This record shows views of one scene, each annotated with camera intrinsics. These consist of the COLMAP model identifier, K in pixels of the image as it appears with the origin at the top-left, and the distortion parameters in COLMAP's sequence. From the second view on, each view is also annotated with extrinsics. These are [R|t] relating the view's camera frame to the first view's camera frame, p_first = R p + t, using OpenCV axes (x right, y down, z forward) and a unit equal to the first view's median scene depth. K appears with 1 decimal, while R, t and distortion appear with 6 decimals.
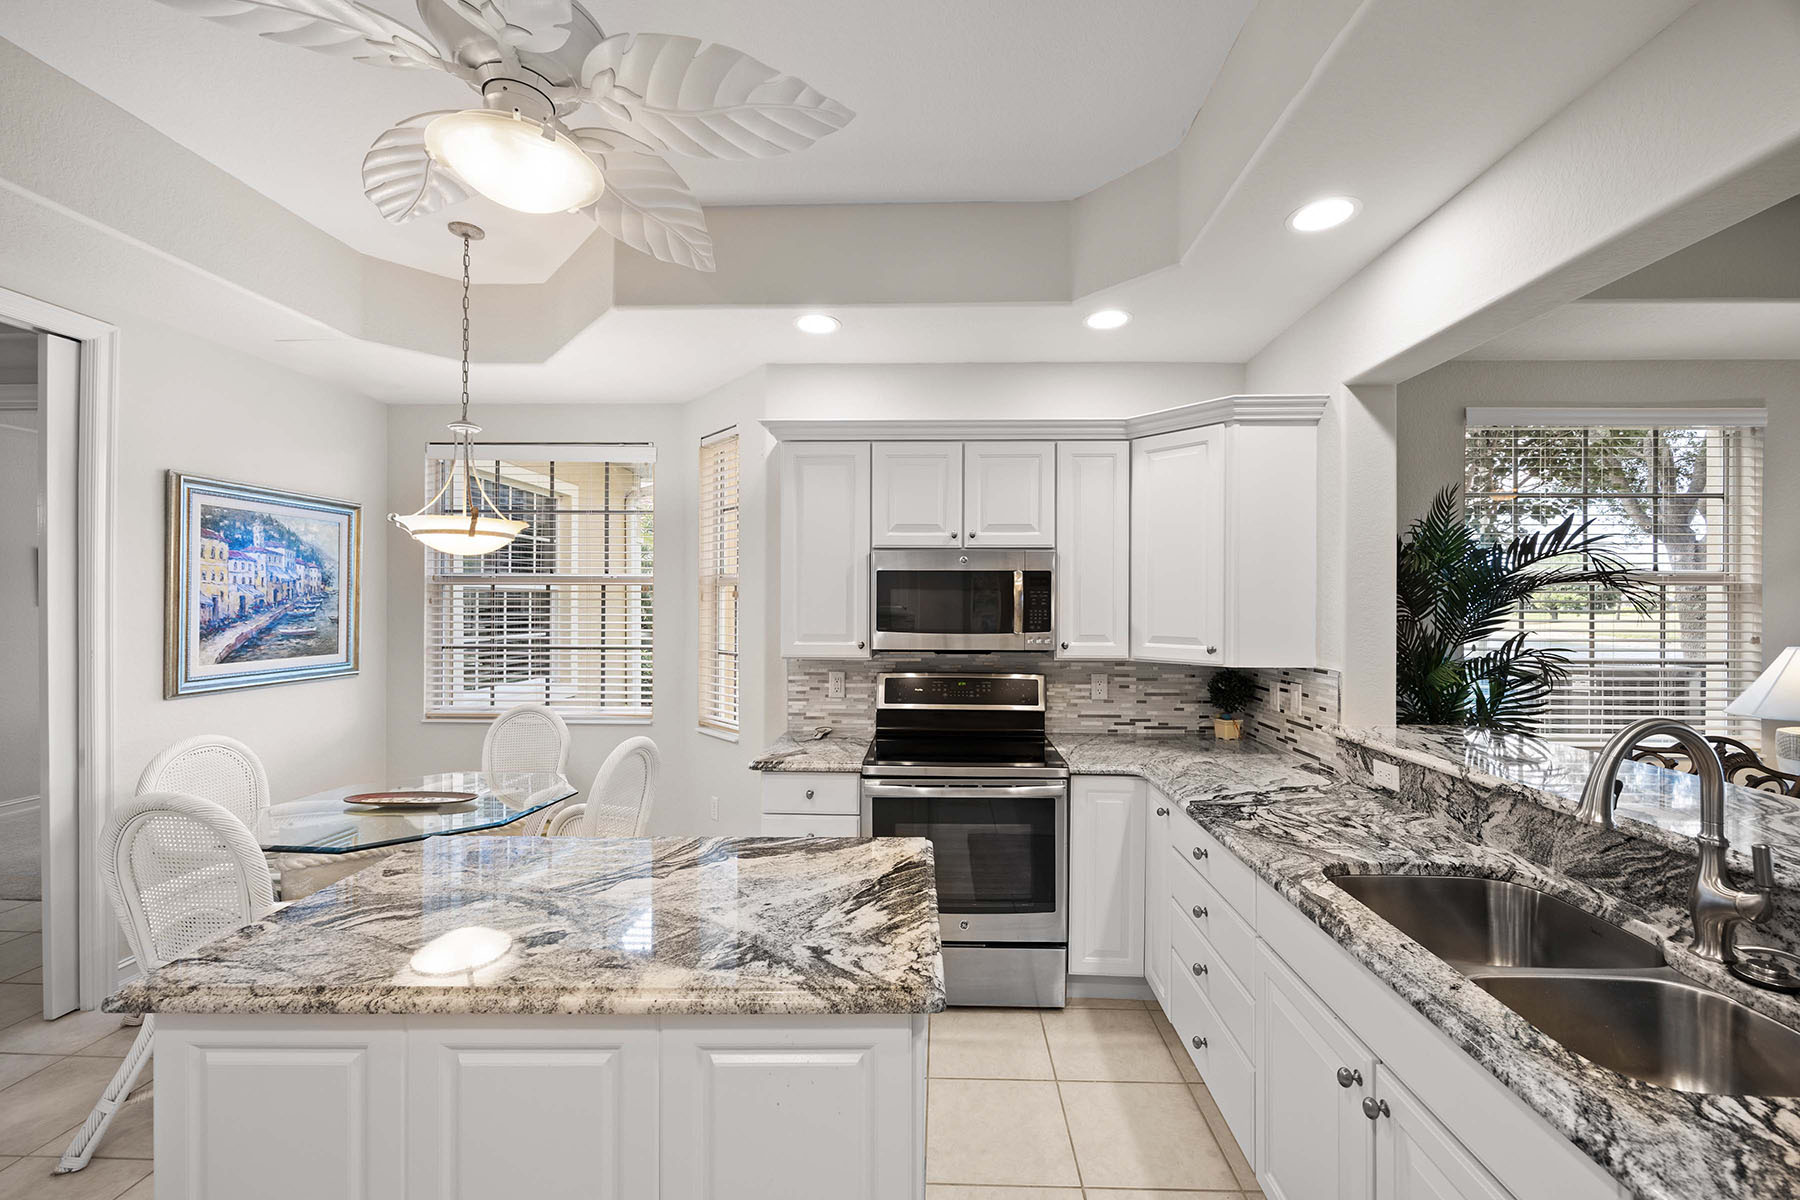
lens RADIAL K [[685.3, 0, 919.2], [0, 685.3, 613.2], [0, 0, 1]] dist [-0.004795, 0.001340]
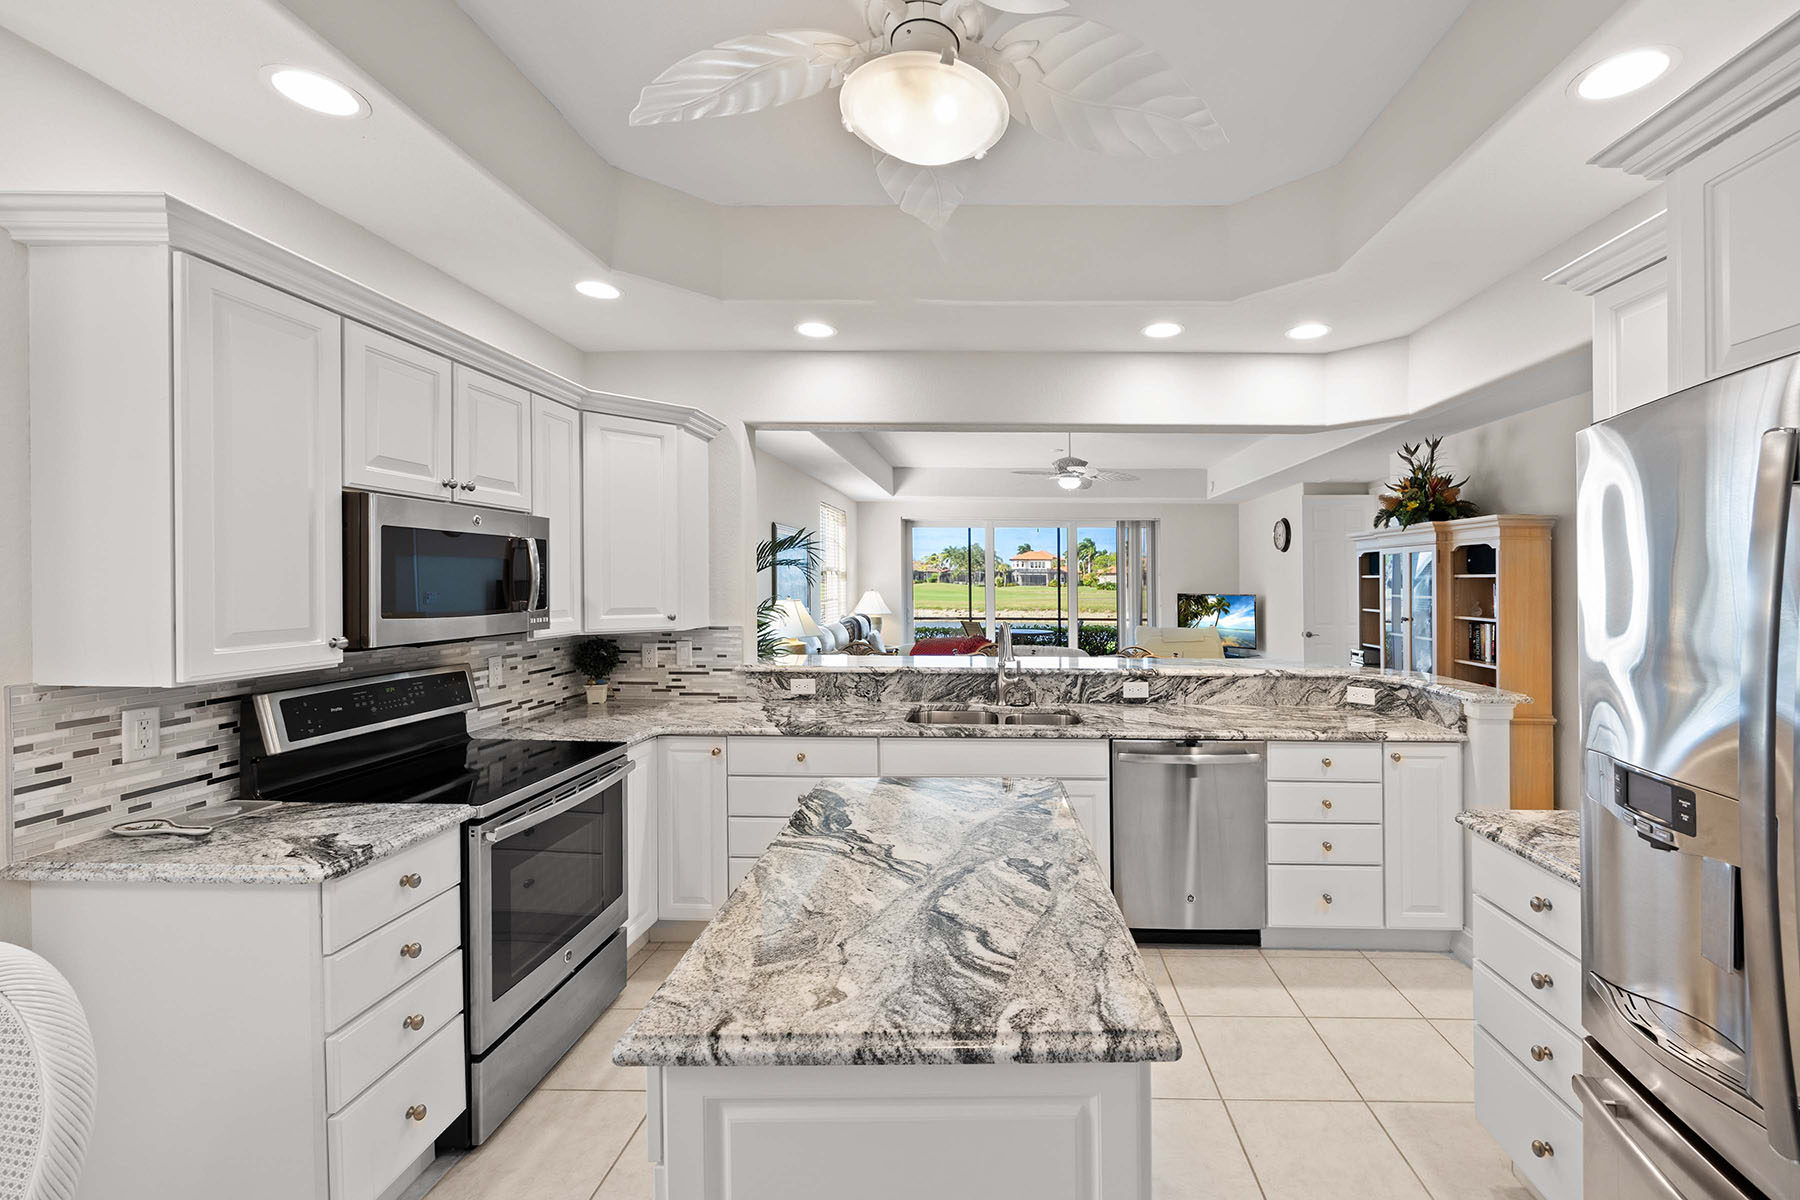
lens RADIAL K [[728.3, 0, 984.3], [0, 728.3, 569.1], [0, 0, 1]] dist [-0.002624, -0.000012]
pose [[-0.002967, 0.011952, 0.999924, -0.747683], [0.005488, 0.999914, -0.011936, -0.008849], [-0.999981, 0.005452, -0.003032, 0.436245]]
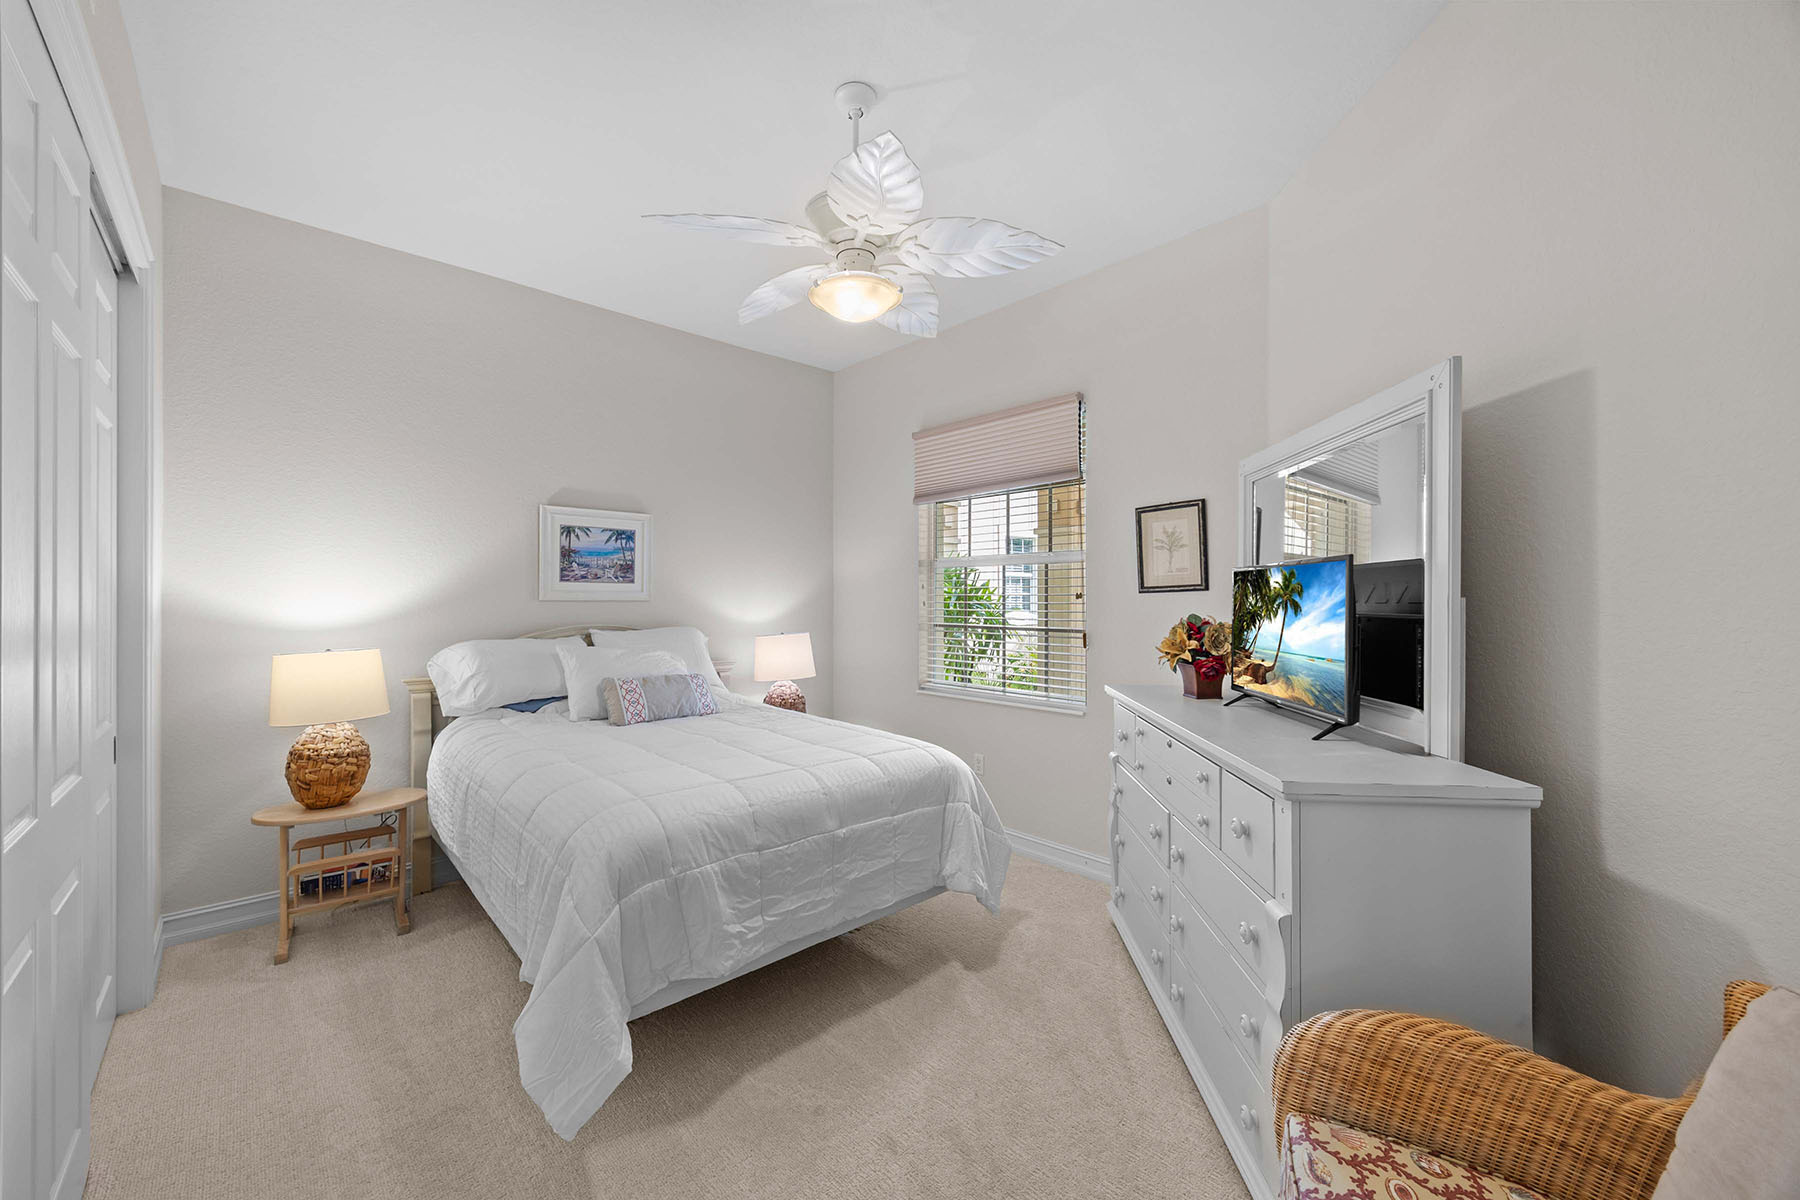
lens RADIAL K [[685.3, 0, 897.7], [0, 685.3, 604.6], [0, 0, 1]] dist [-0.004795, 0.001340]
pose [[0.664935, -0.004129, 0.746890, 1.312981], [0.002072, 0.999991, 0.003684, 0.146315], [-0.746898, -0.000902, 0.664938, -1.009649]]
